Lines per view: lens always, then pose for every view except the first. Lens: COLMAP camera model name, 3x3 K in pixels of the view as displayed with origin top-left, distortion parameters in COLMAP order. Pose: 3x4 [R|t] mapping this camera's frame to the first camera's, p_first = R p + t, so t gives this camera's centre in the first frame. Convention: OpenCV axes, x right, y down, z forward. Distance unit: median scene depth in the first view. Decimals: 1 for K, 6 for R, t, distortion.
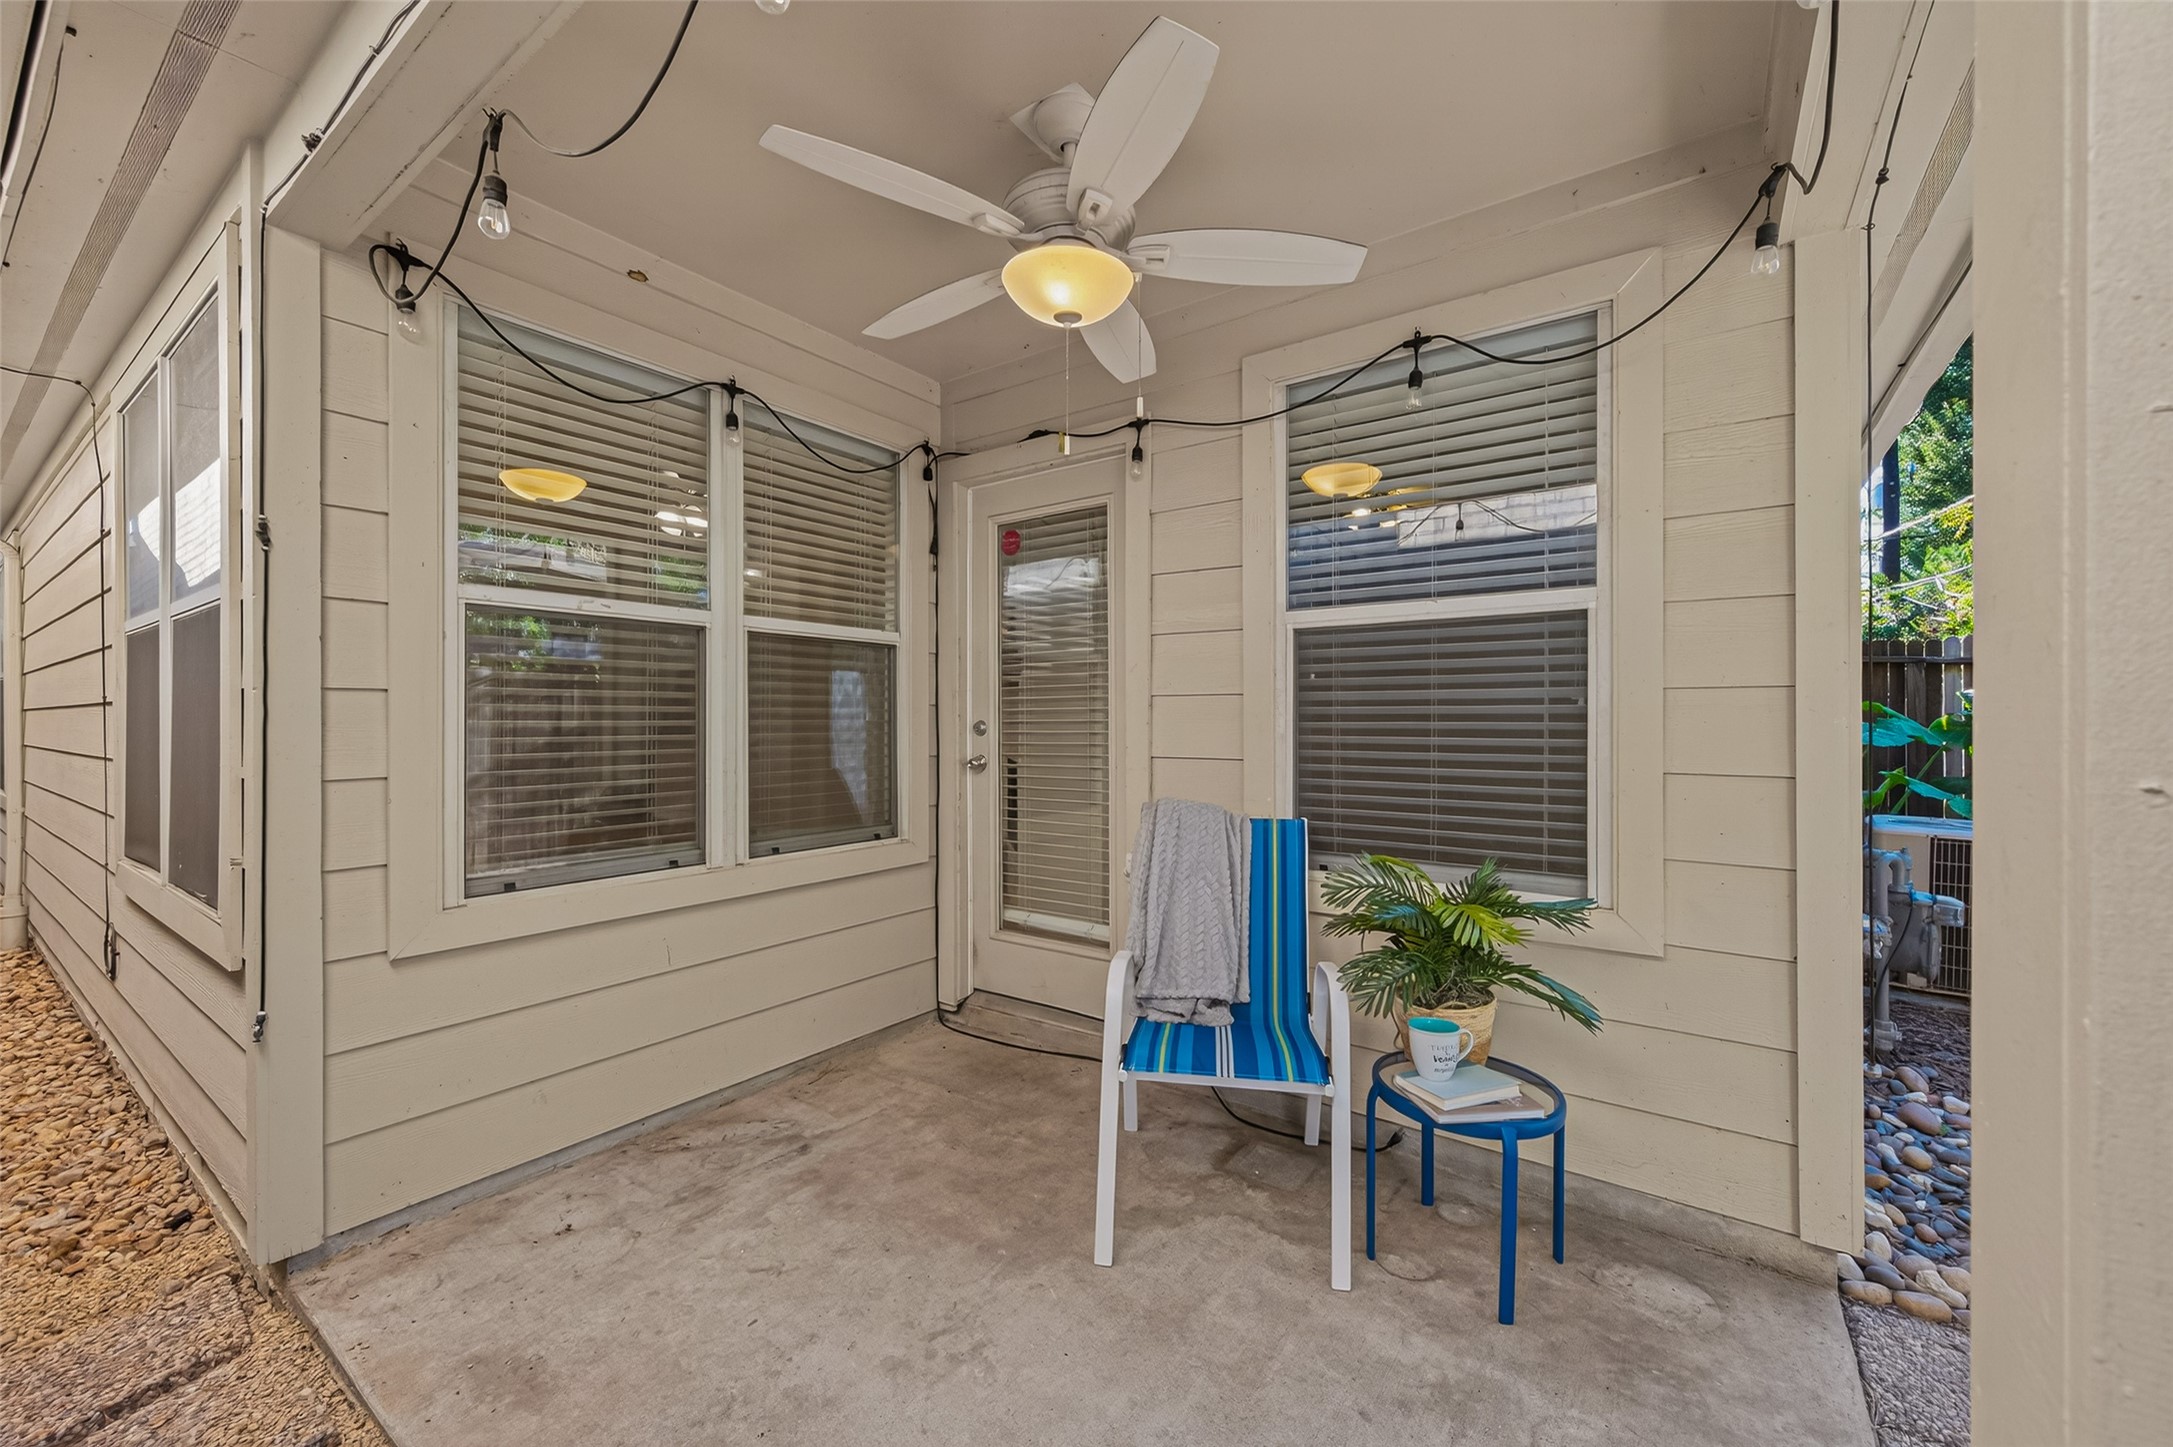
lens RADIAL K [[845.4, 0, 1094.7], [0, 845.4, 720.4], [0, 0, 1]] dist [0.001908, -0.000069]
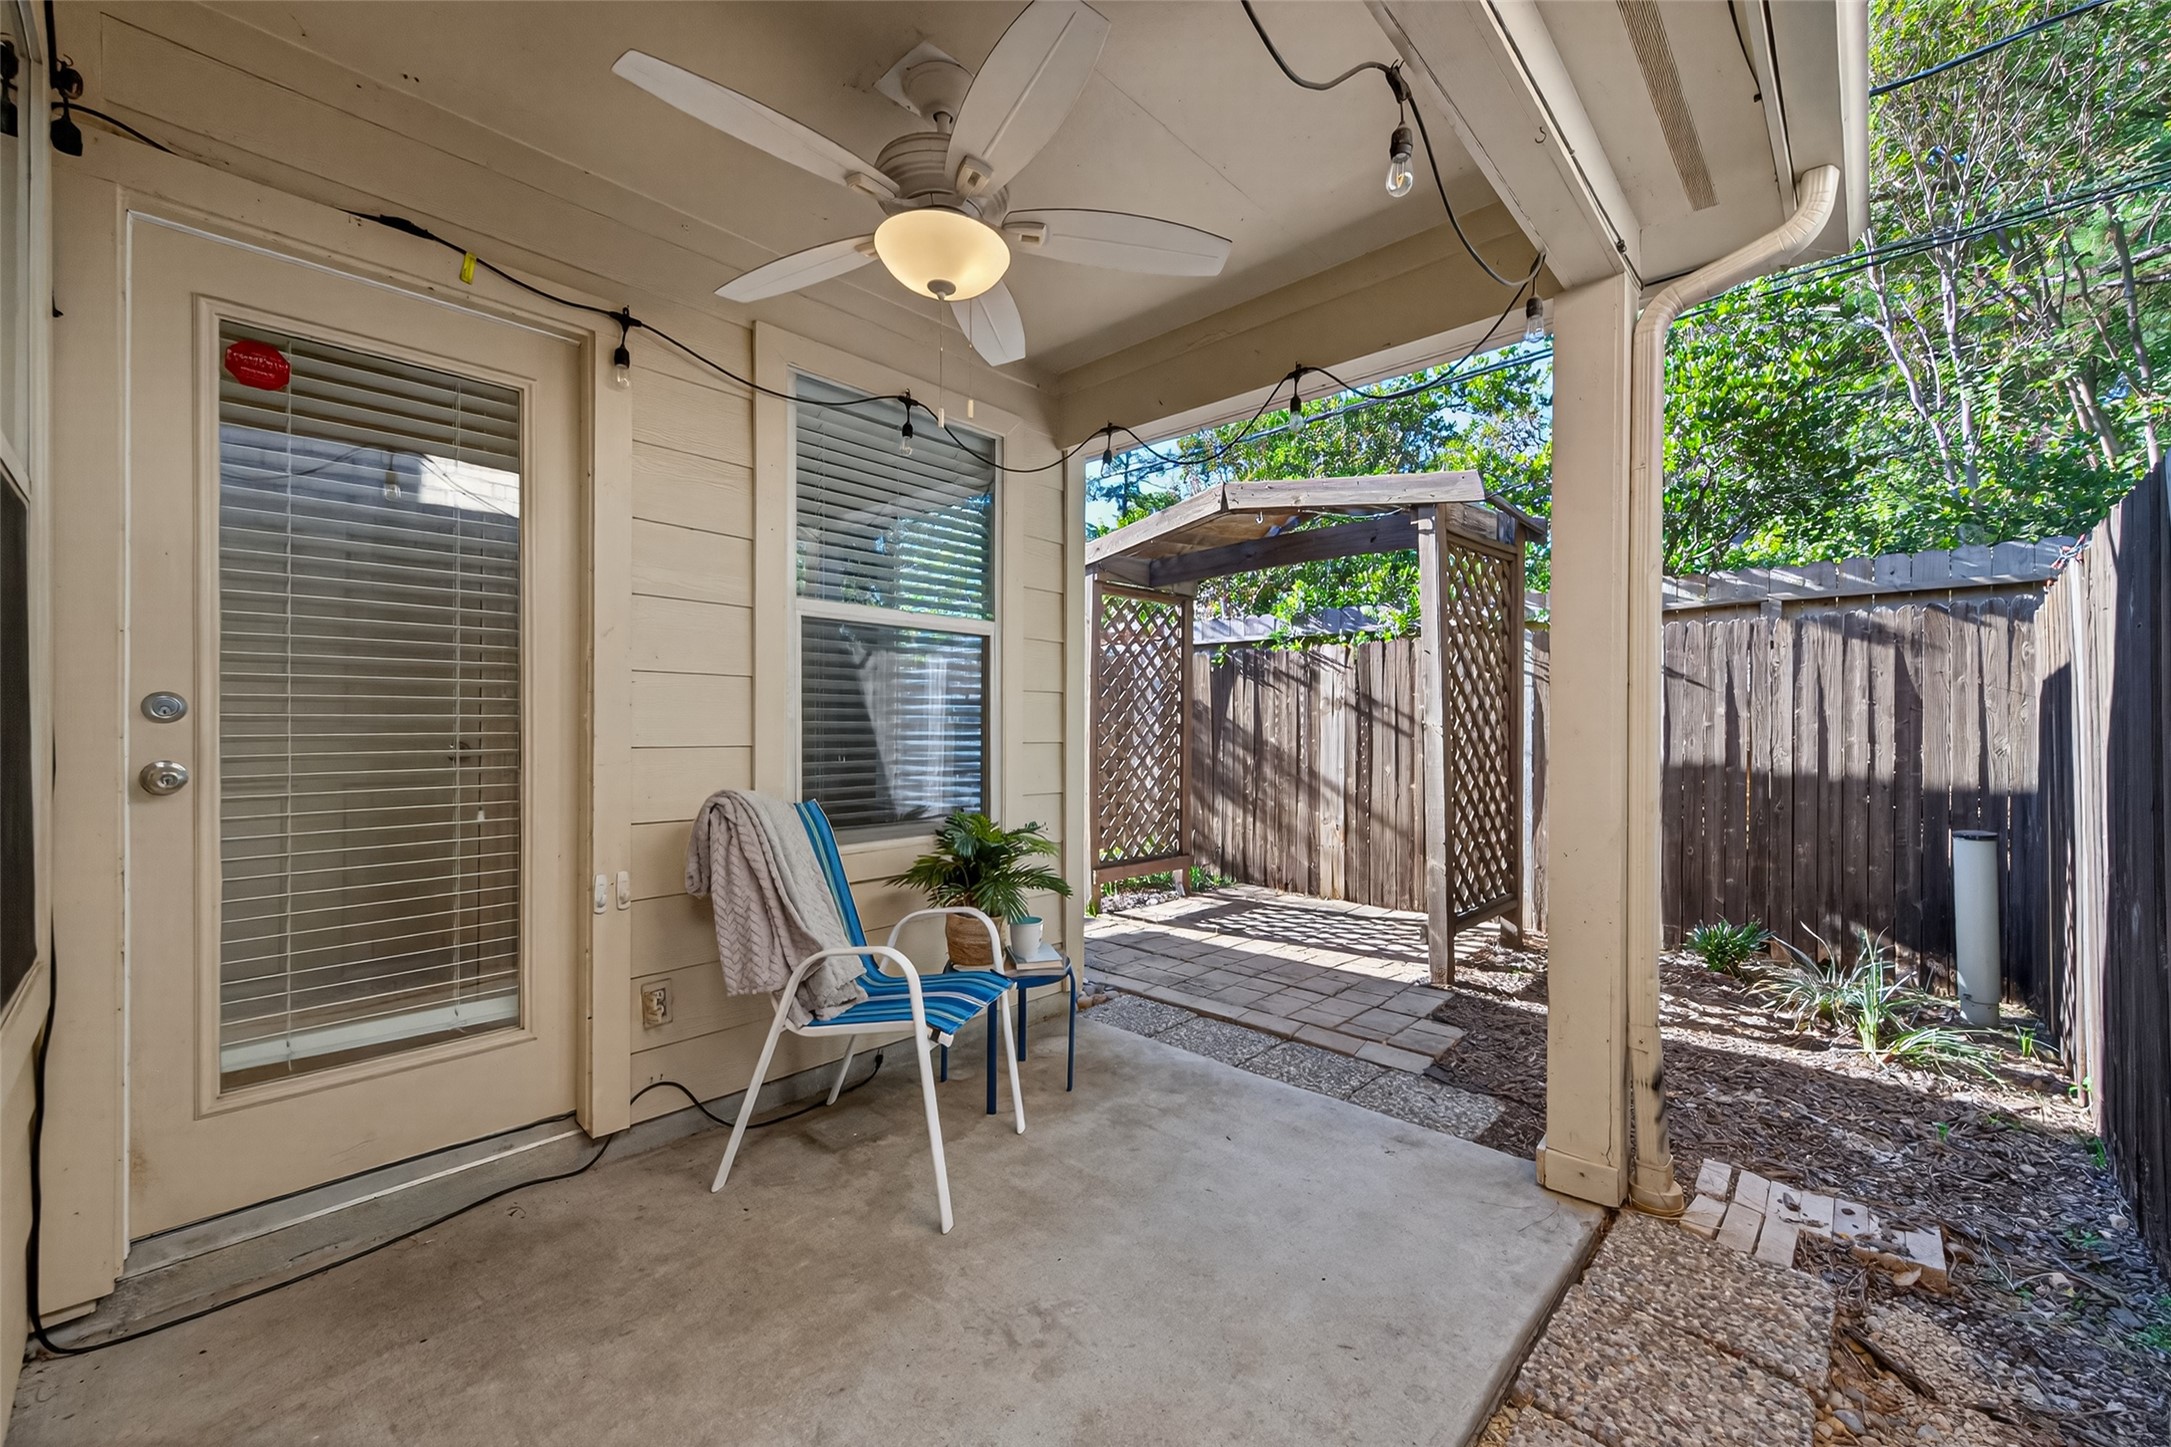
lens RADIAL K [[844.6, 0, 1091.7], [0, 844.6, 728.0], [0, 0, 1]] dist [0.001908, -0.000069]
pose [[0.136039, -0.000169, 0.990703, -0.729474], [-0.004365, 0.999990, 0.000770, 0.024540], [-0.990694, -0.004430, 0.136037, 0.513751]]
